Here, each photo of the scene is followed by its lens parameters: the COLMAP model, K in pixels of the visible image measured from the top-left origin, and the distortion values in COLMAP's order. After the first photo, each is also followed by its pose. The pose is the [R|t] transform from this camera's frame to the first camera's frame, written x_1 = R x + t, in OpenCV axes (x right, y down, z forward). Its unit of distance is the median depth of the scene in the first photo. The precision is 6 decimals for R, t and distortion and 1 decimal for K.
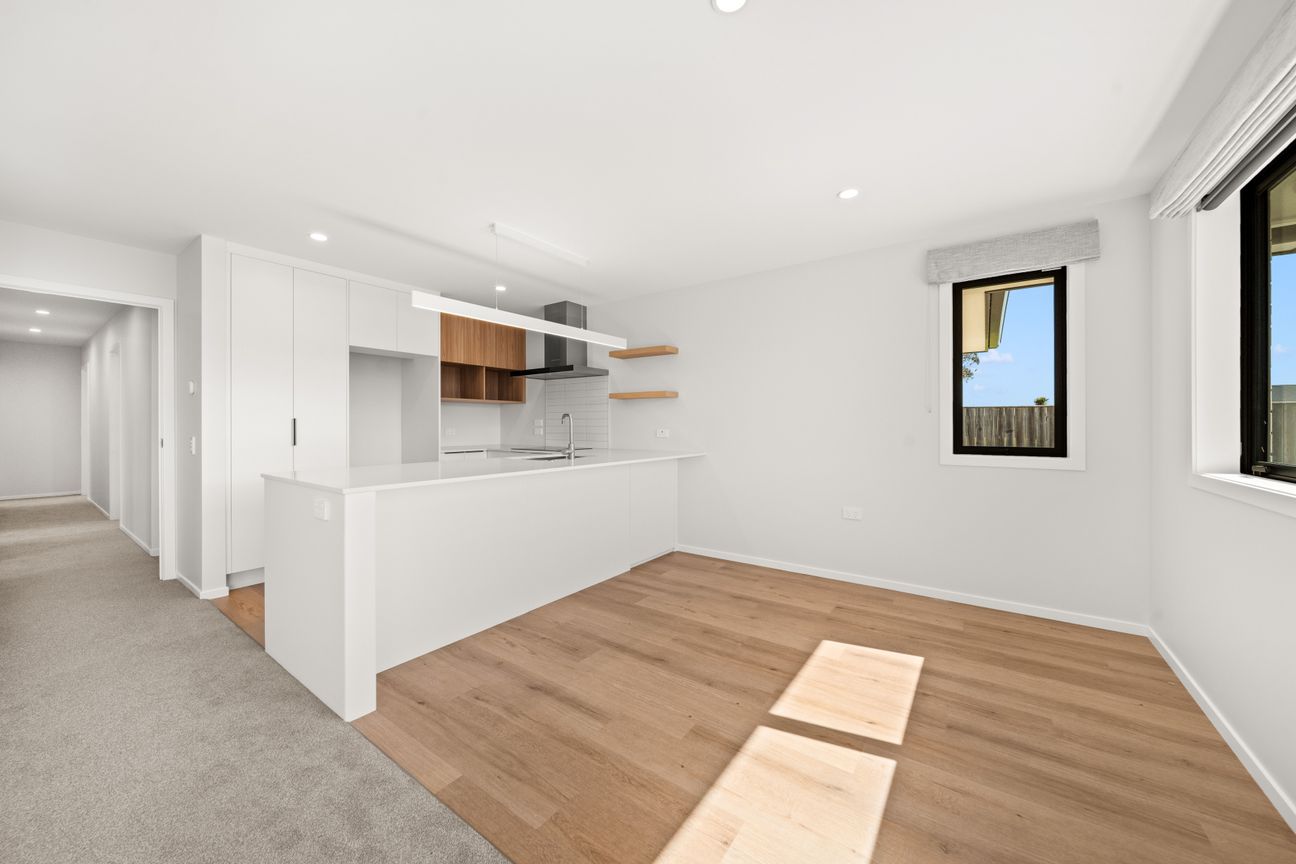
lens RADIAL K [[469.3, 0, 642.3], [0, 469.3, 420.1], [0, 0, 1]] dist [-0.000370, -0.000042]
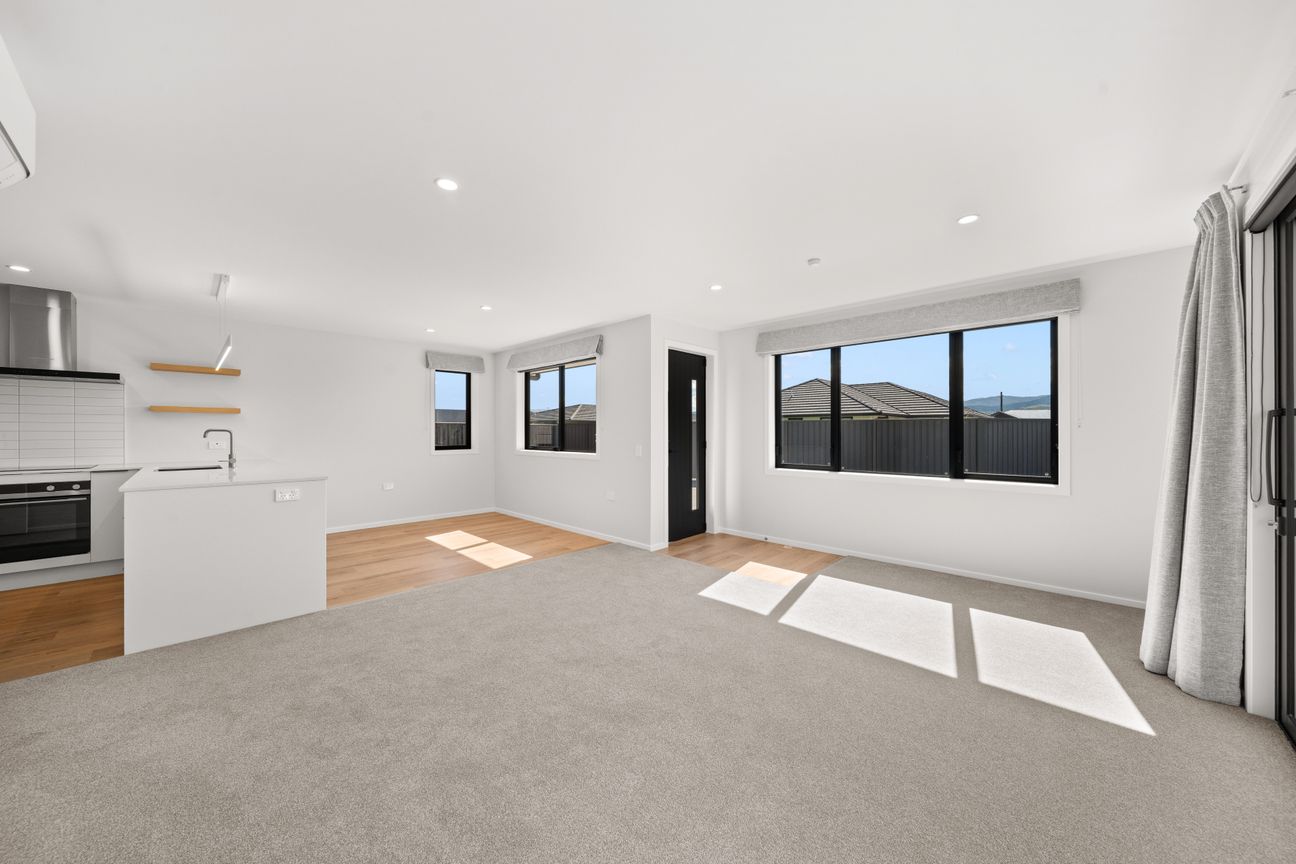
lens RADIAL K [[464.4, 0, 649.3], [0, 464.4, 429.9], [0, 0, 1]] dist [-0.002078, -0.000157]
pose [[0.142404, 0.001159, 0.989808, -0.897484], [0.002051, 0.999997, -0.001466, -0.003563], [-0.989806, 0.002239, 0.142402, -0.178380]]
